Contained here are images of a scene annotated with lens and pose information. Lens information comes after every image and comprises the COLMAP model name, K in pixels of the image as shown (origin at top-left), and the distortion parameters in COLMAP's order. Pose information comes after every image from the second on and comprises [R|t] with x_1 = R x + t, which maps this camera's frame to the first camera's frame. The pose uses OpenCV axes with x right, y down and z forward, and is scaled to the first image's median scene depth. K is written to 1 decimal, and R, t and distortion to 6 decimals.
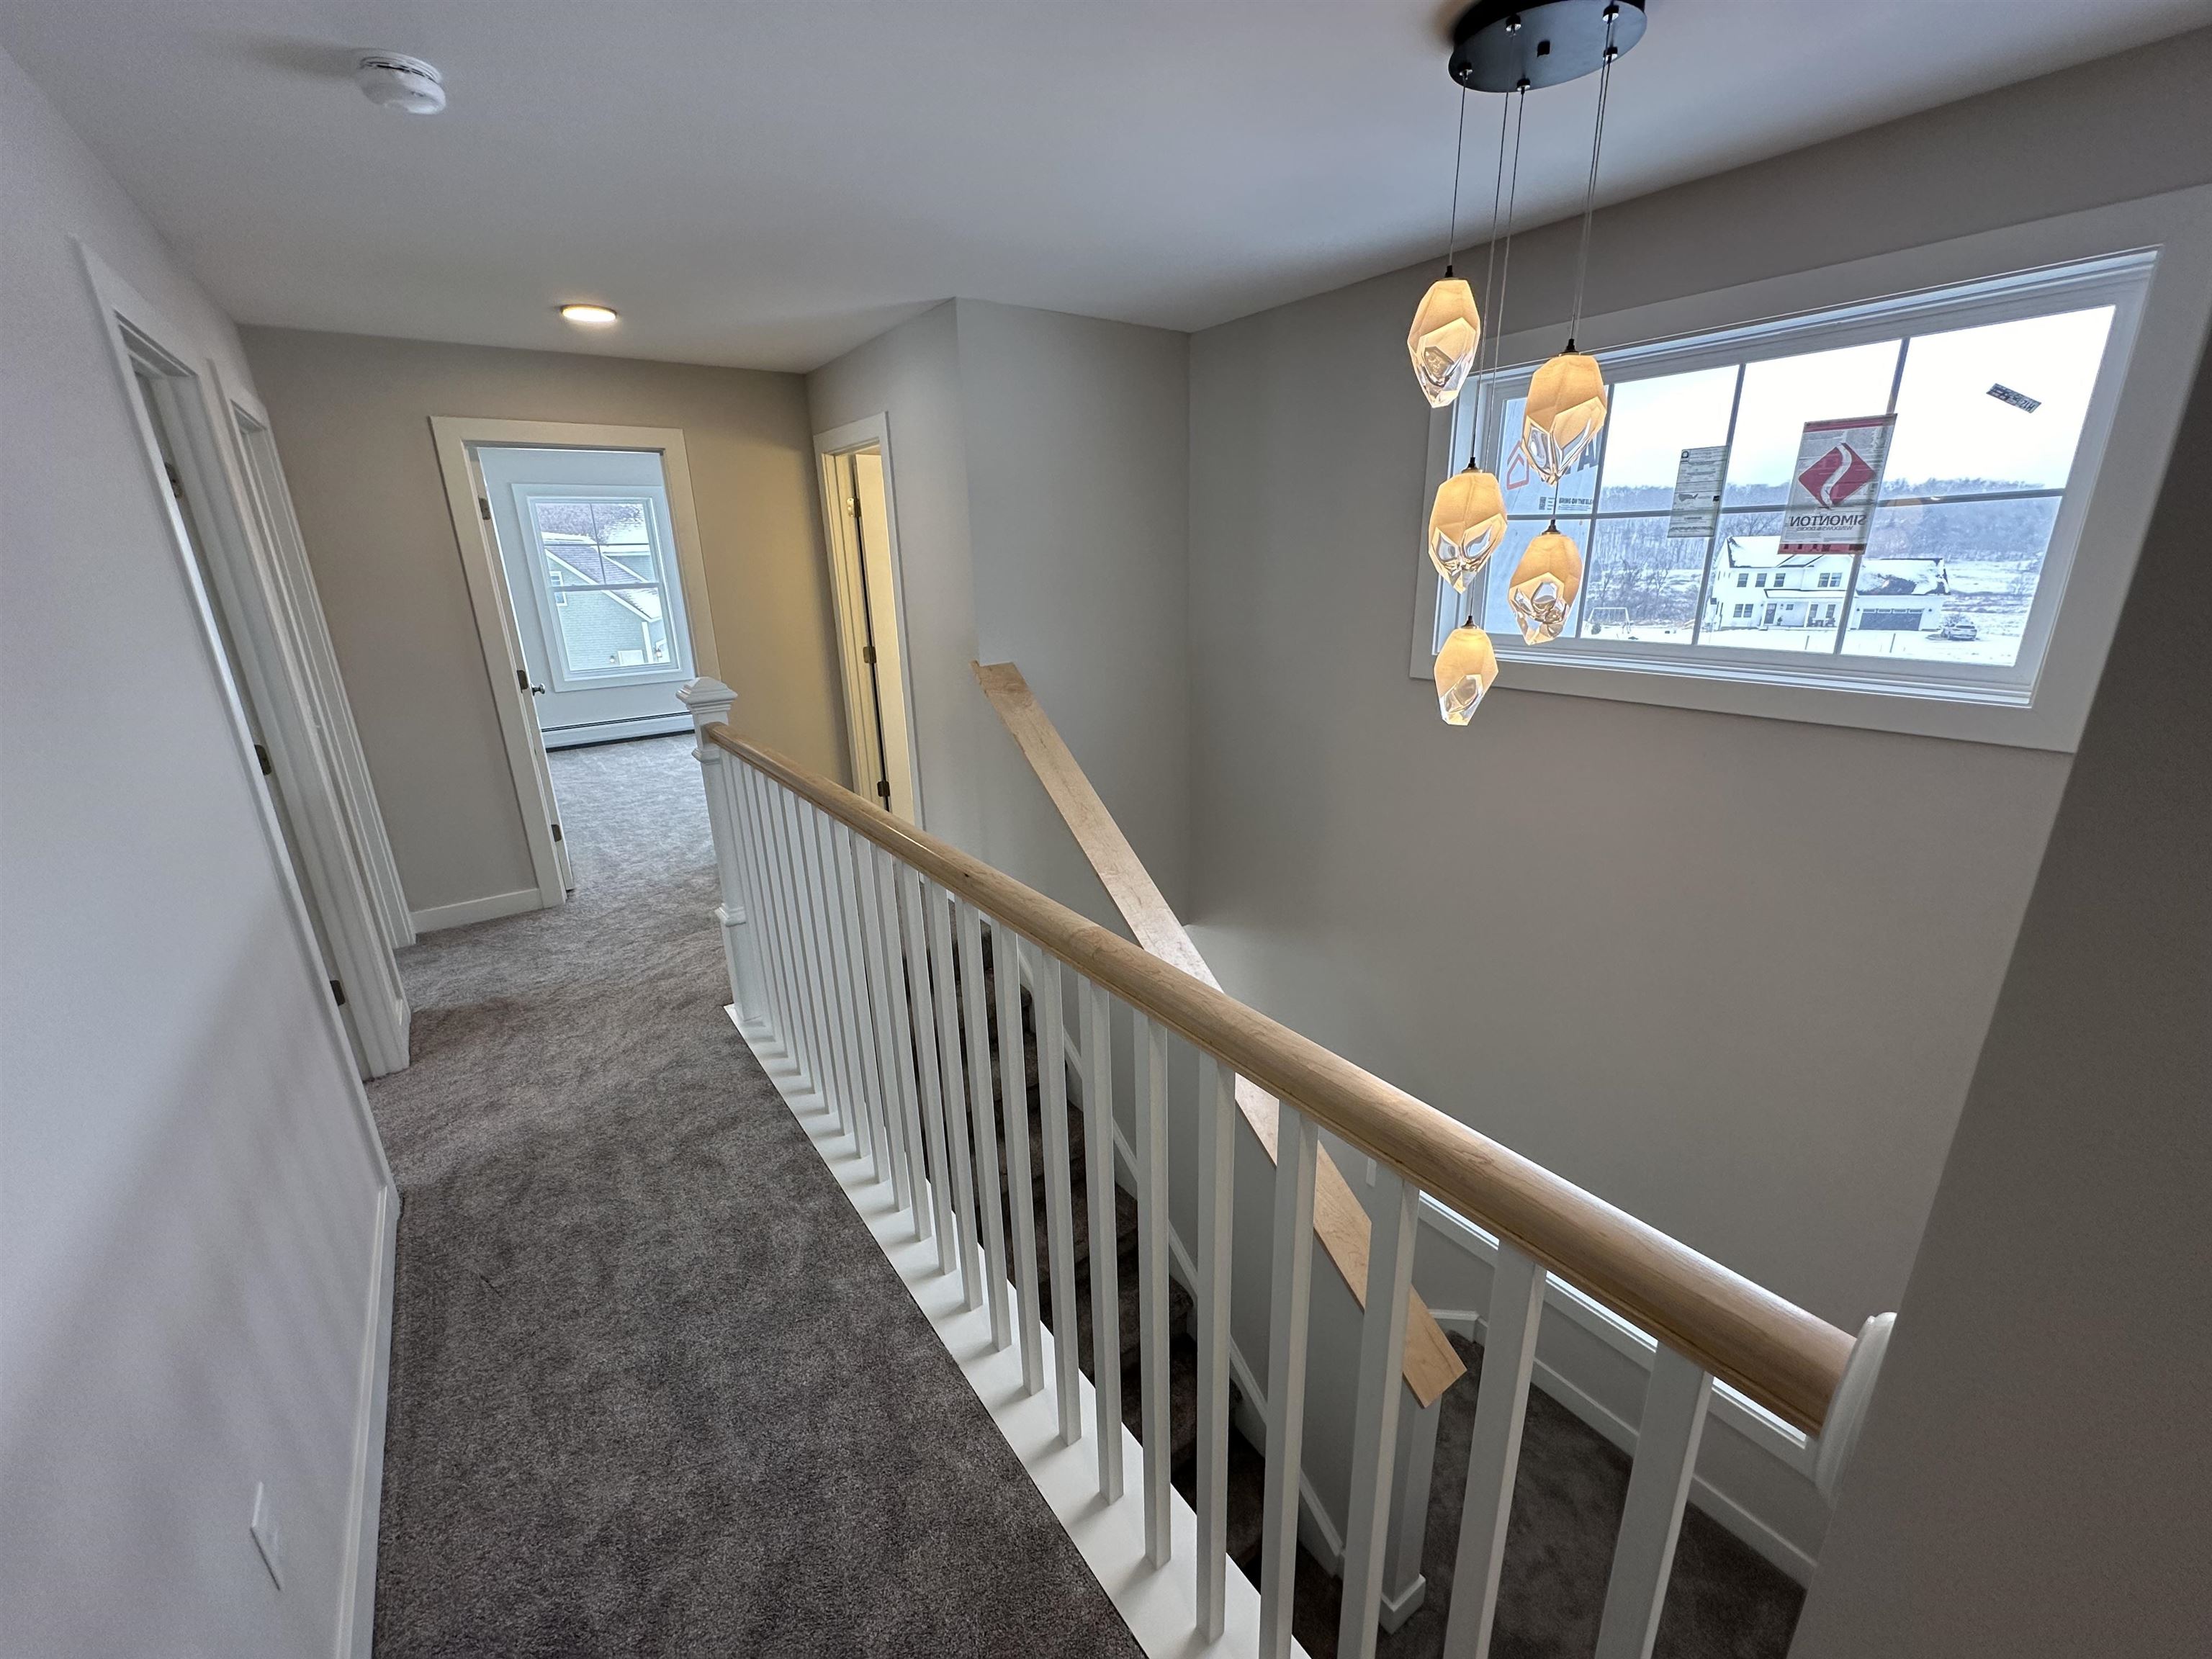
lens RADIAL K [[880.7, 0, 1111.8], [0, 880.7, 828.5], [0, 0, 1]] dist [-0.002290, 0.000593]
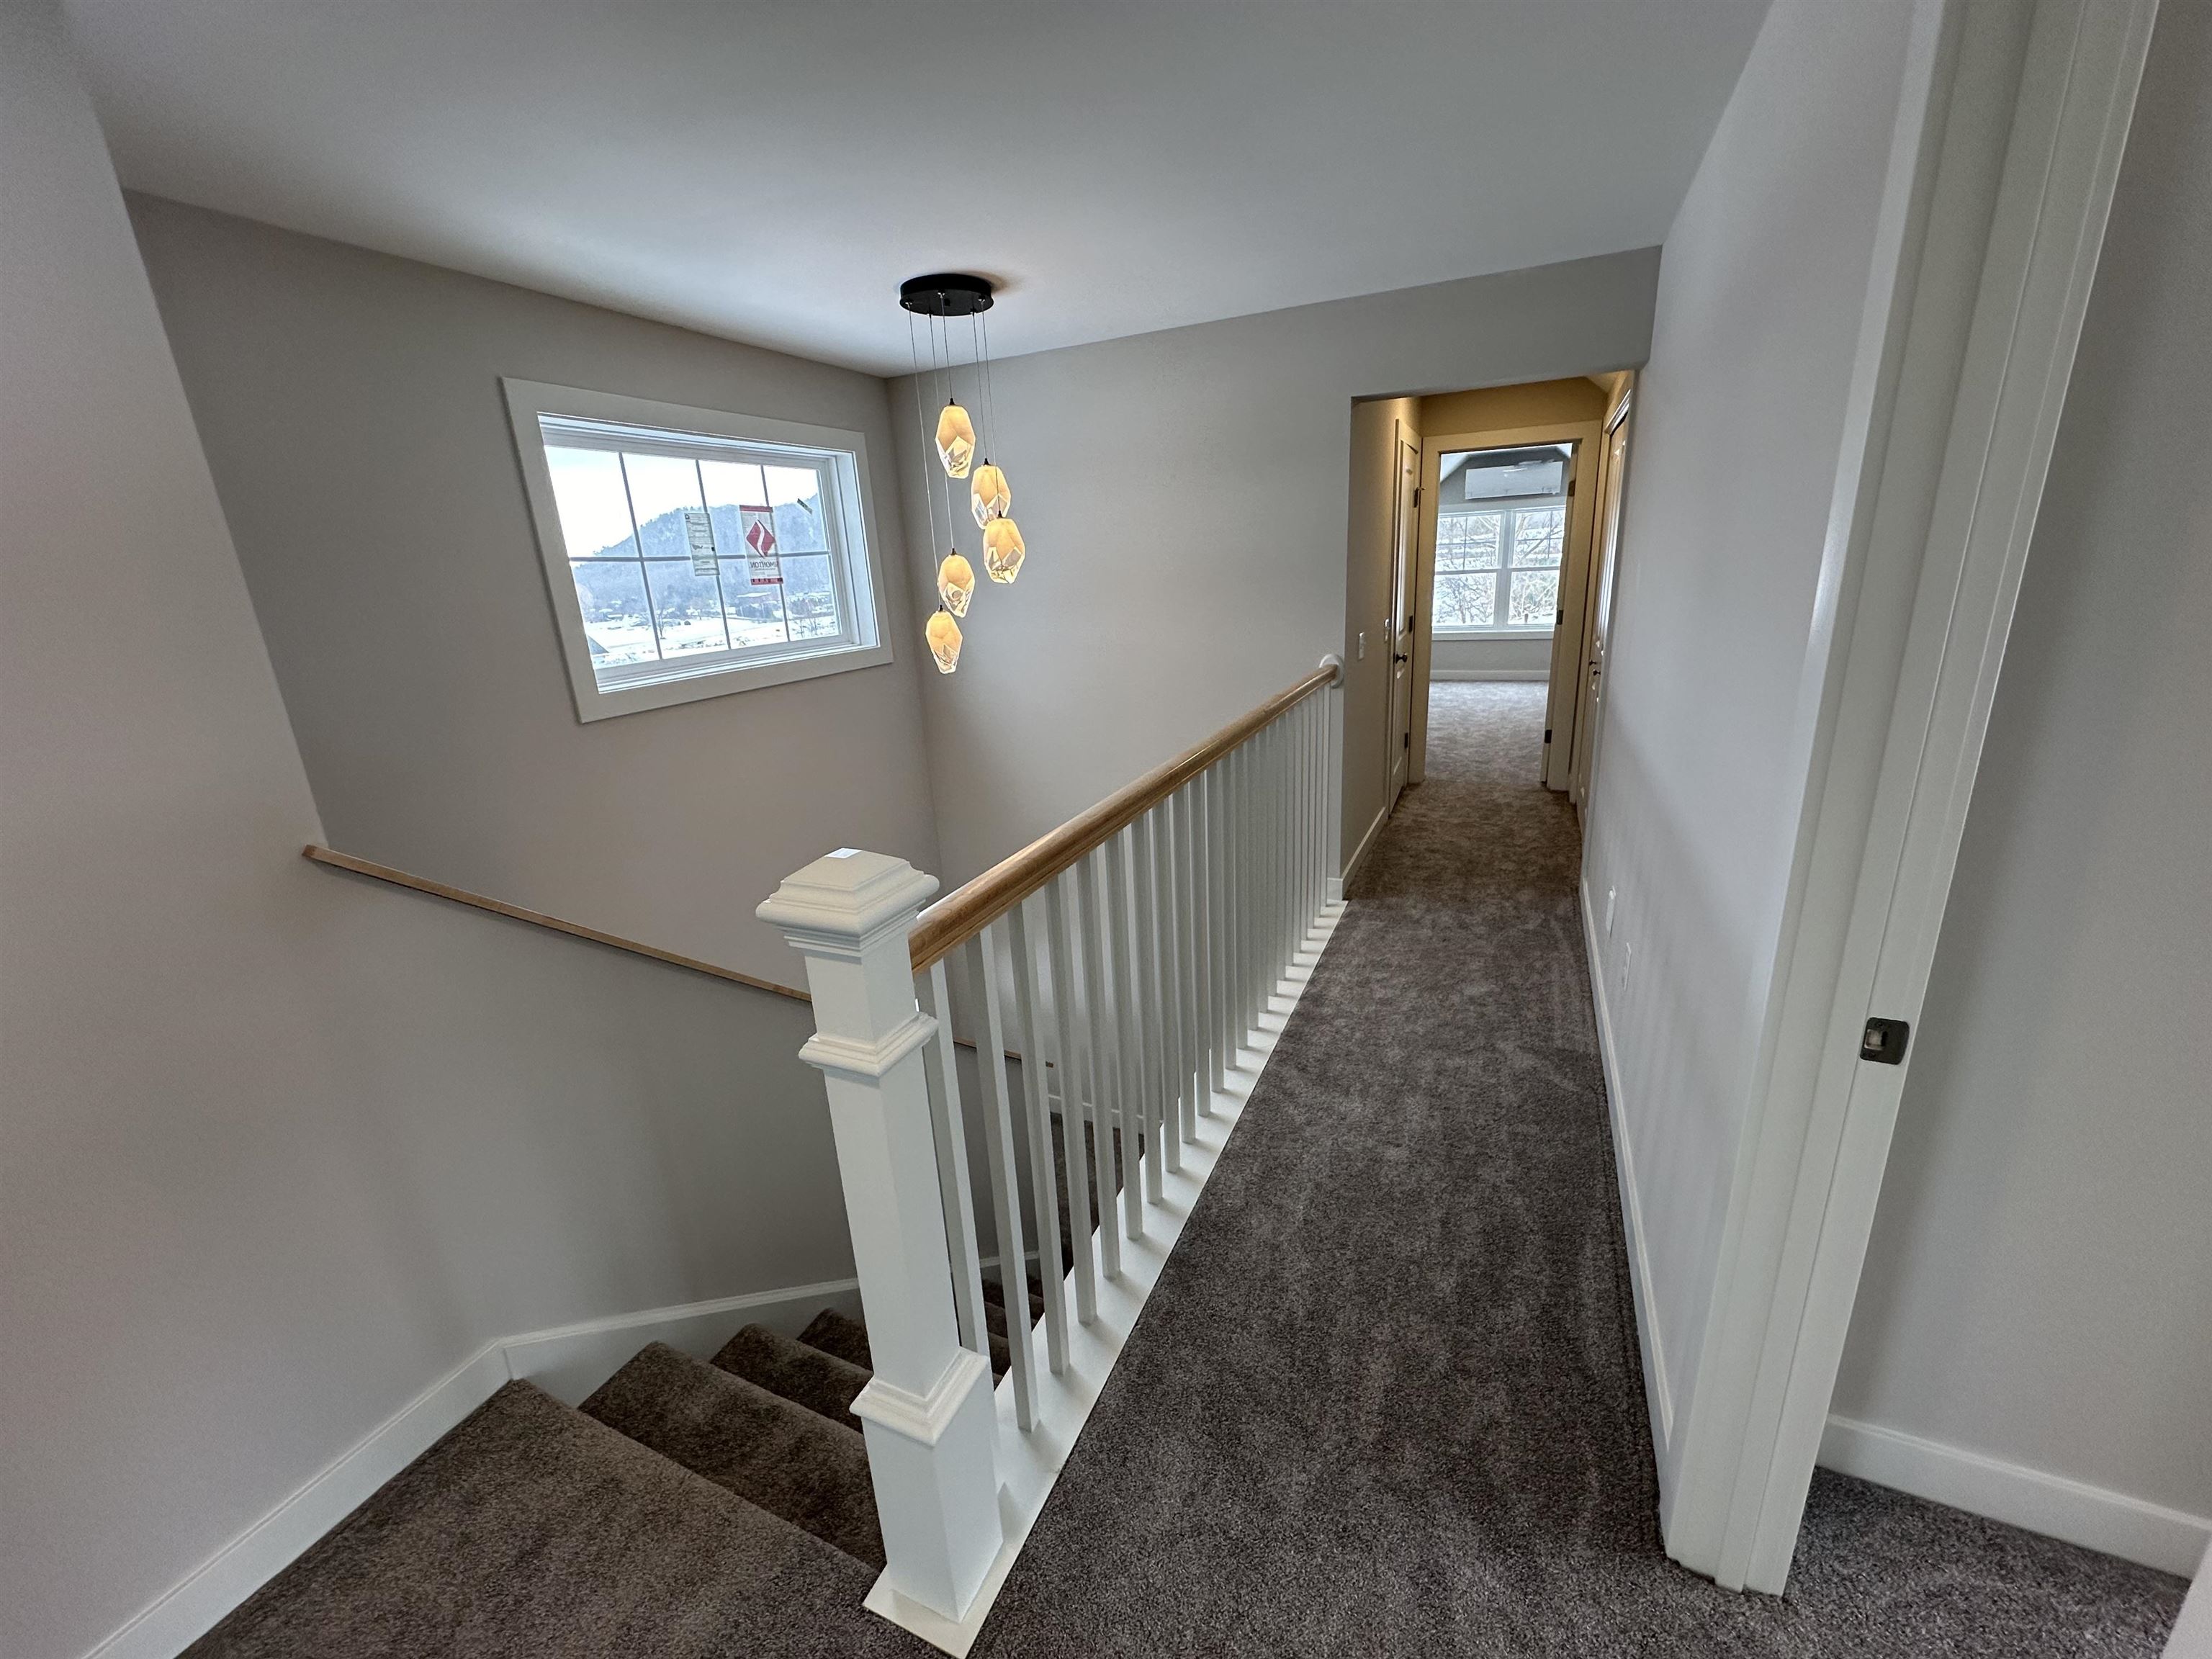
lens RADIAL K [[880.7, 0, 1109.9], [0, 880.7, 826.0], [0, 0, 1]] dist [-0.002290, 0.000593]
pose [[-0.476276, -0.209476, 0.853980, -1.055670], [0.325339, 0.860302, 0.392473, -0.370353], [-0.816894, 0.464758, -0.341591, 1.282849]]
